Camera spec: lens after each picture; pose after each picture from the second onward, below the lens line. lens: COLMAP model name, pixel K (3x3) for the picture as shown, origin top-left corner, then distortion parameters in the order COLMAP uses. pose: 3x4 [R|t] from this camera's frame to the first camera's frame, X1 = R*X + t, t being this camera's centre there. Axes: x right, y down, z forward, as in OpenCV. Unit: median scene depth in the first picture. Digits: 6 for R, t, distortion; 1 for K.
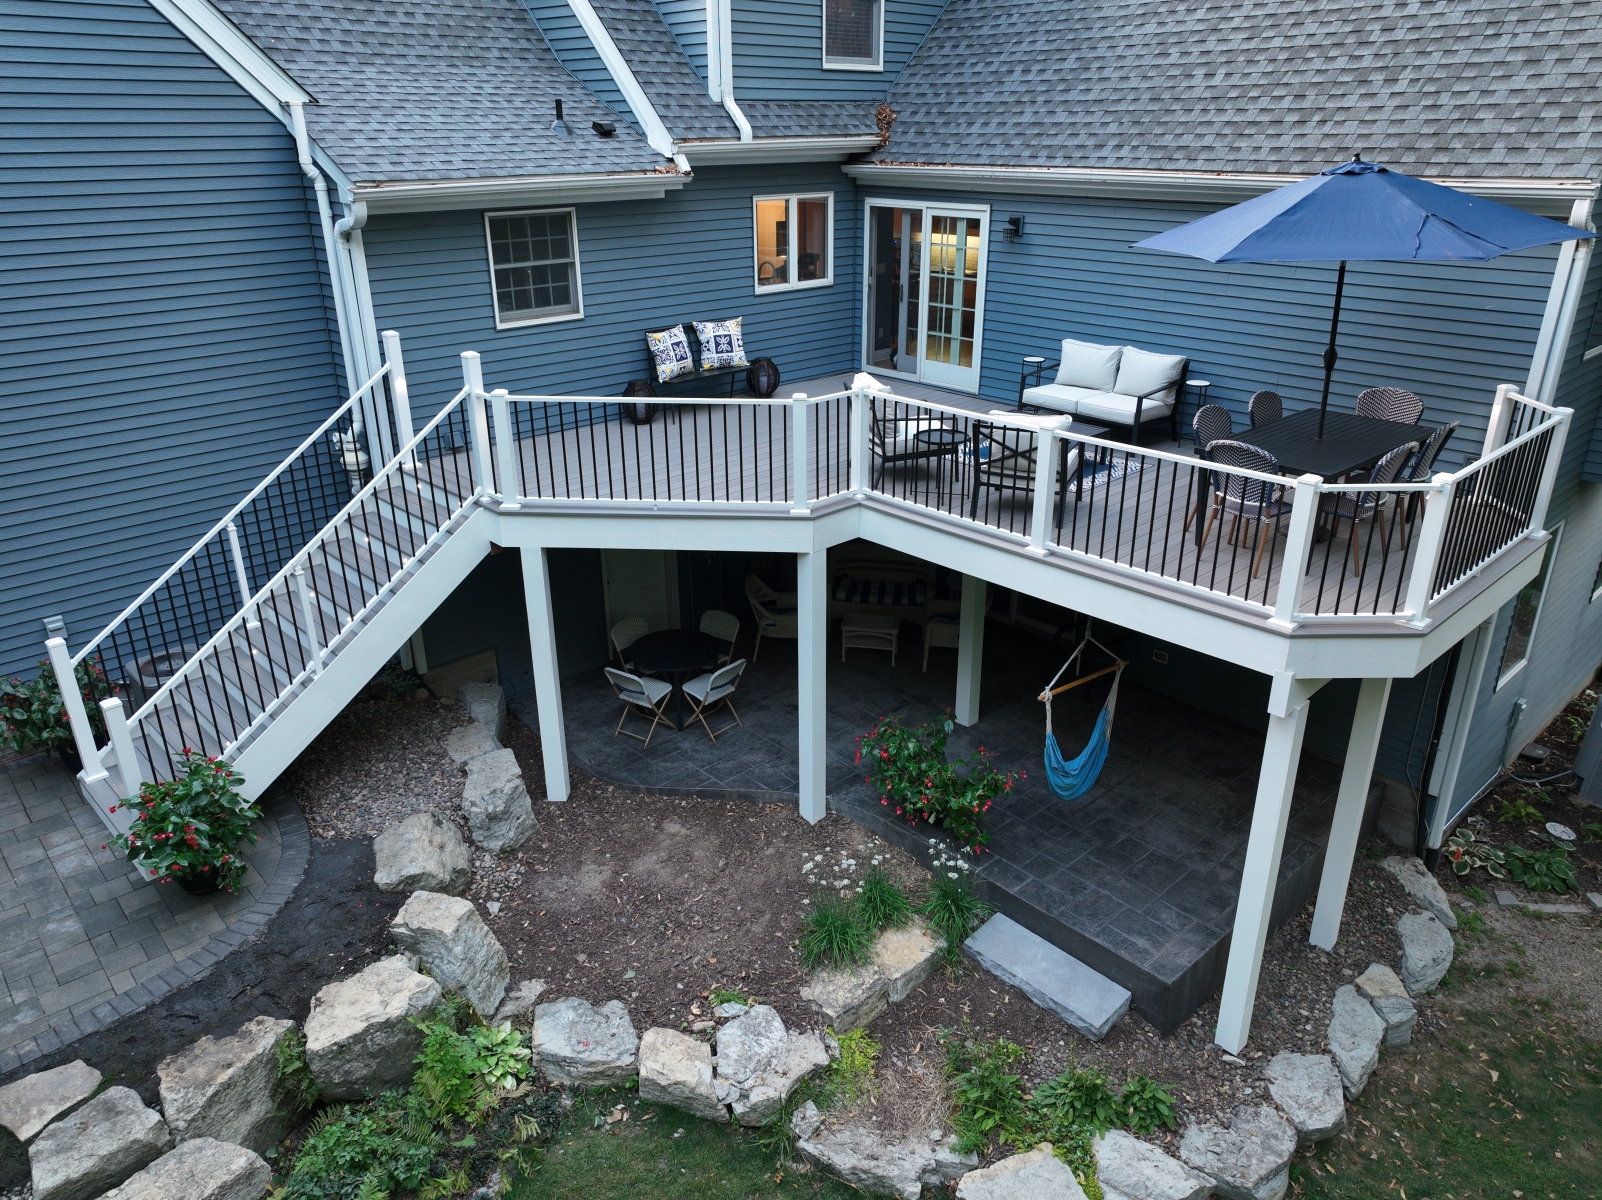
lens RADIAL K [[1130.5, 0, 801.0], [0, 1130.5, 600.0], [0, 0, 1]] dist [-0.002801, 0.019628]
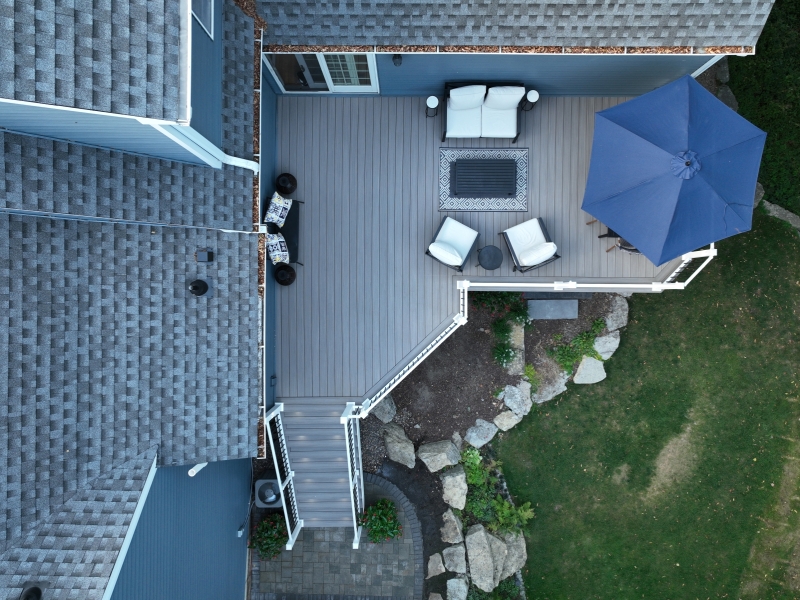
lens RADIAL K [[564.5, 0, 400.0], [0, 564.5, 300.0], [0, 0, 1]] dist [-0.002801, 0.019628]
pose [[0.693819, -0.720095, -0.008829, -0.047784], [0.288193, 0.266400, 0.919769, -1.238683], [-0.659969, -0.640698, 0.392360, 0.668158]]
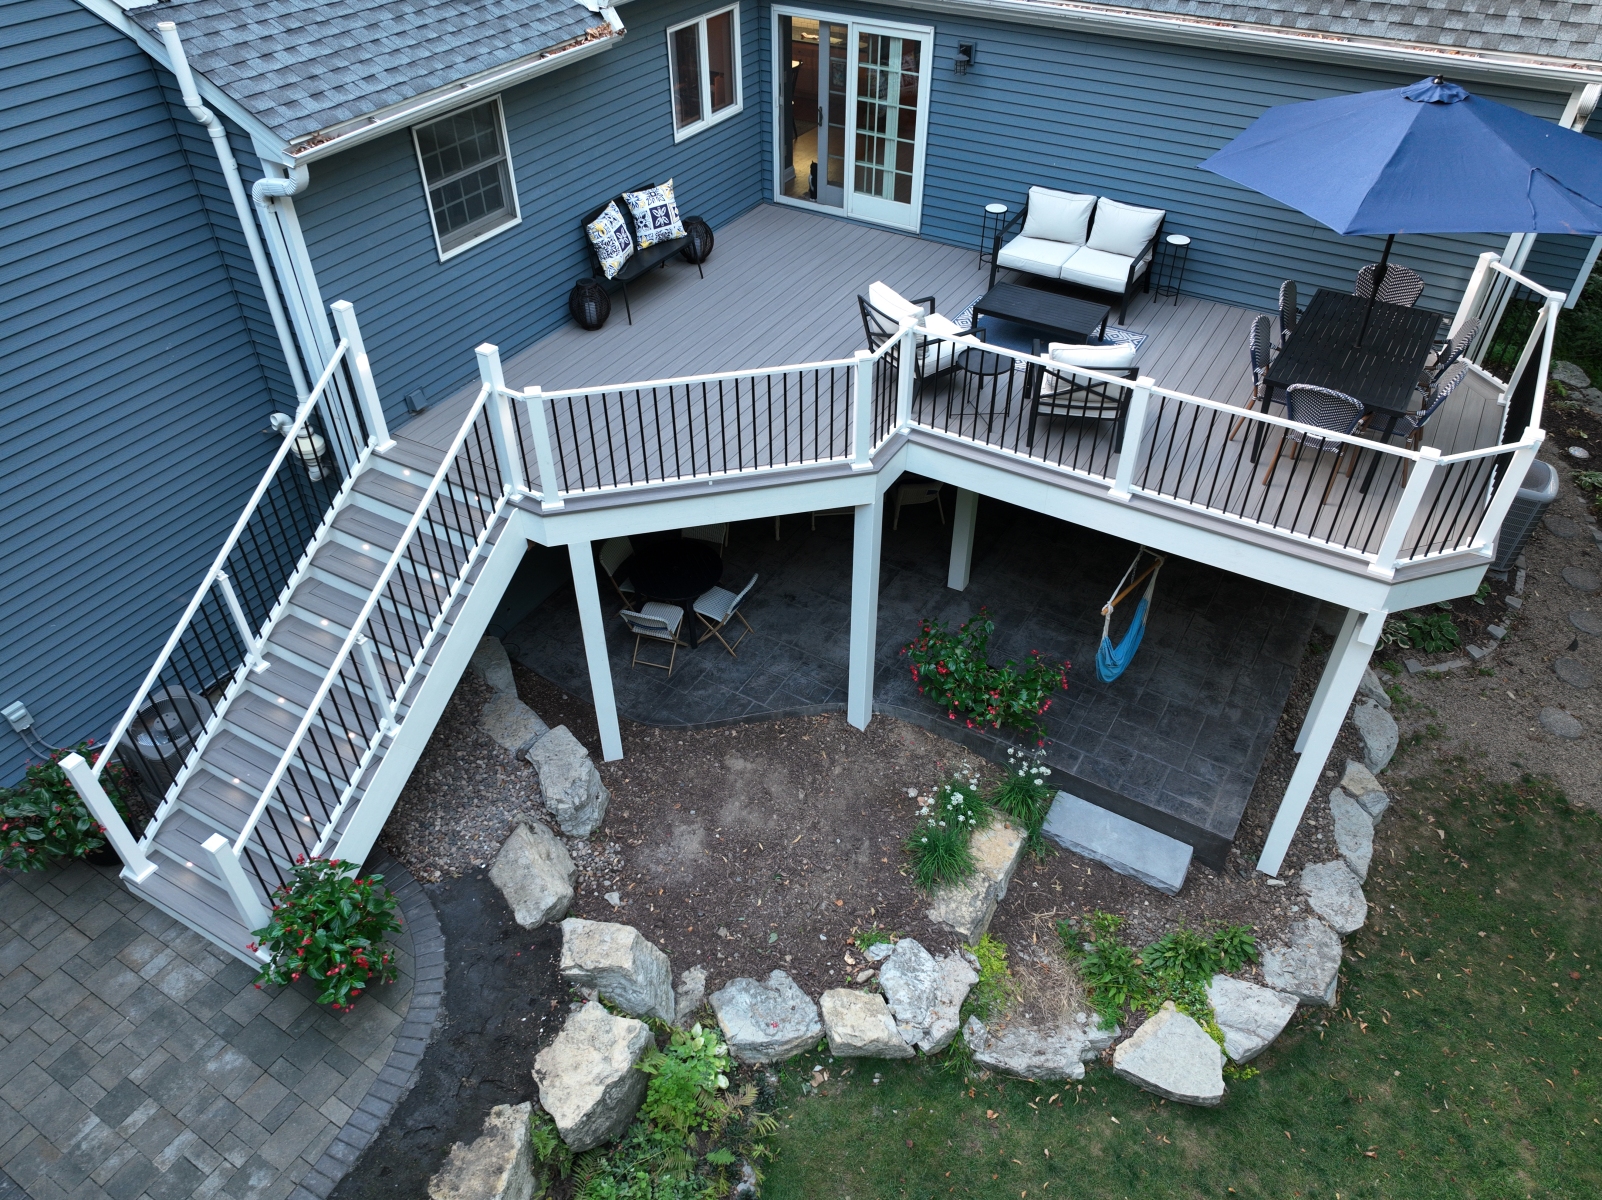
lens RADIAL K [[1130.5, 0, 801.0], [0, 1130.5, 600.0], [0, 0, 1]] dist [-0.002801, 0.019628]
pose [[0.959902, -0.177779, 0.216753, -0.287309], [0.106242, 0.946220, 0.305581, -0.277026], [-0.259422, -0.270299, 0.927167, 0.092781]]
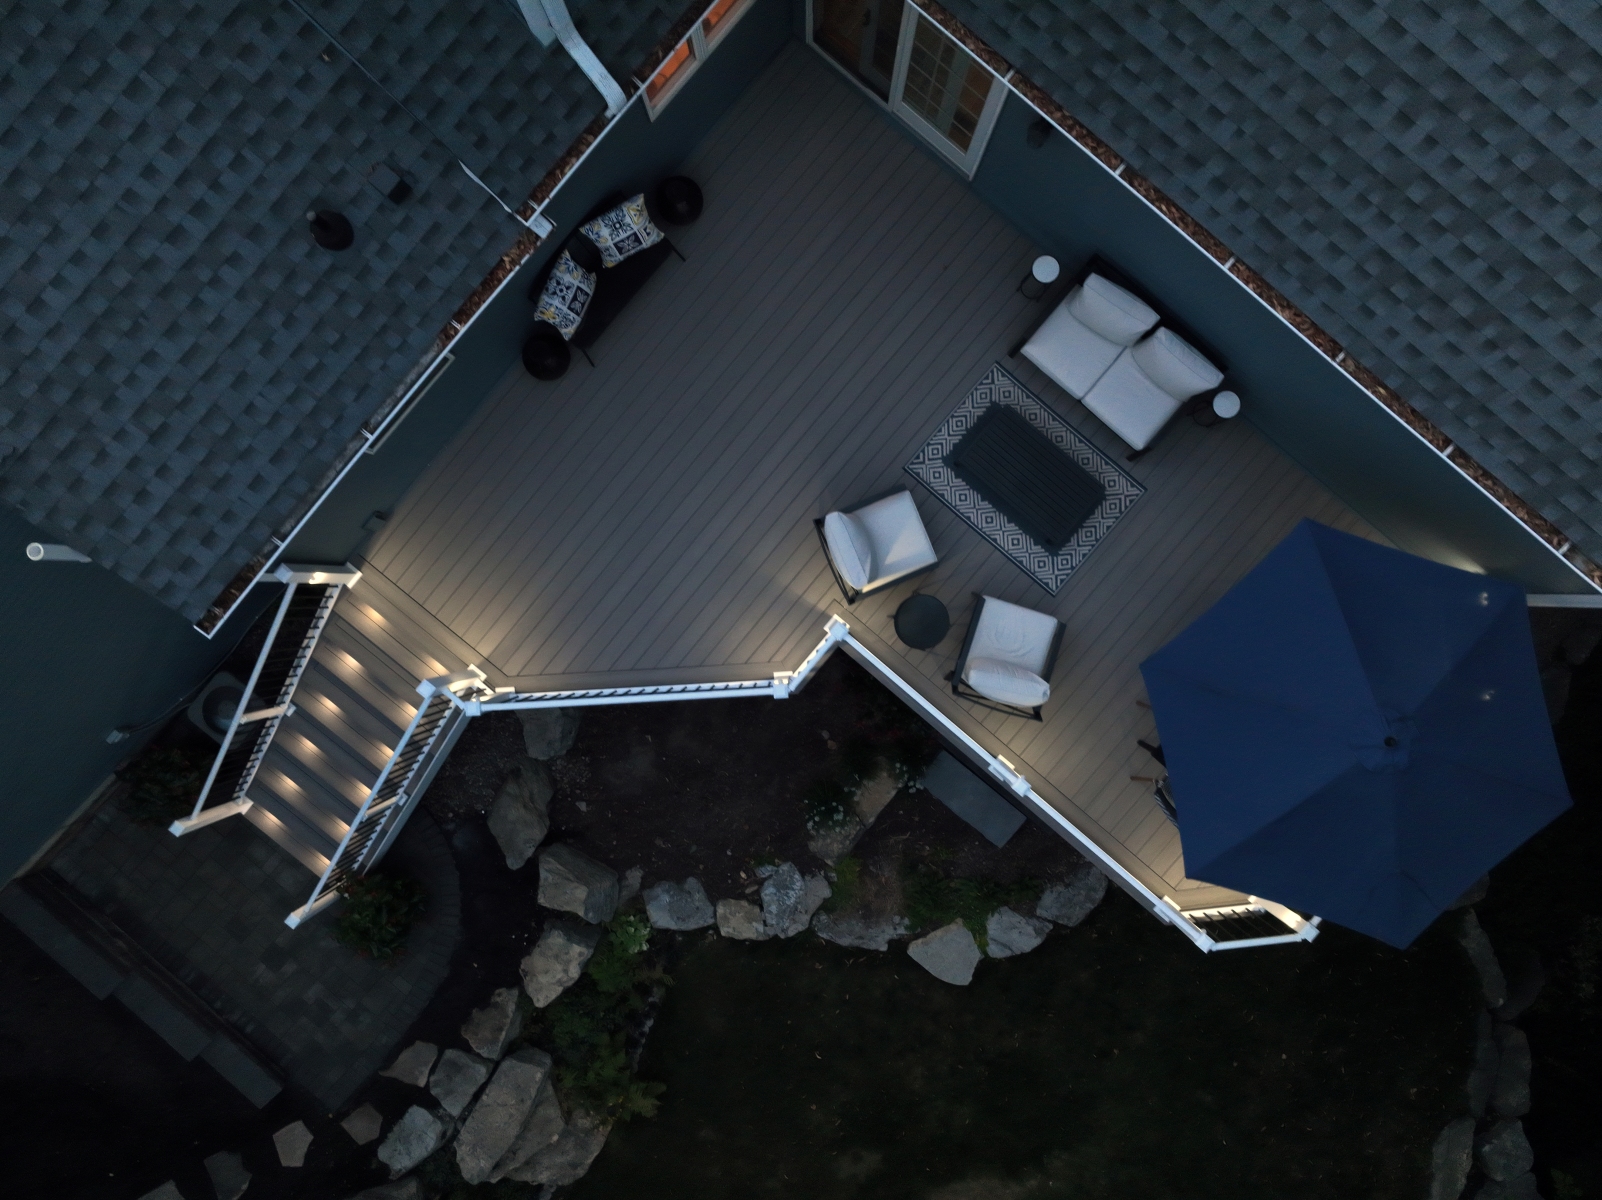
lens RADIAL K [[1130.5, 0, 801.0], [0, 1130.5, 600.0], [0, 0, 1]] dist [-0.002801, 0.019628]
pose [[0.994323, -0.106341, -0.003752, 0.028501], [0.044148, 0.380201, 0.923850, -1.112696], [-0.096817, -0.918770, 0.382737, 0.688266]]
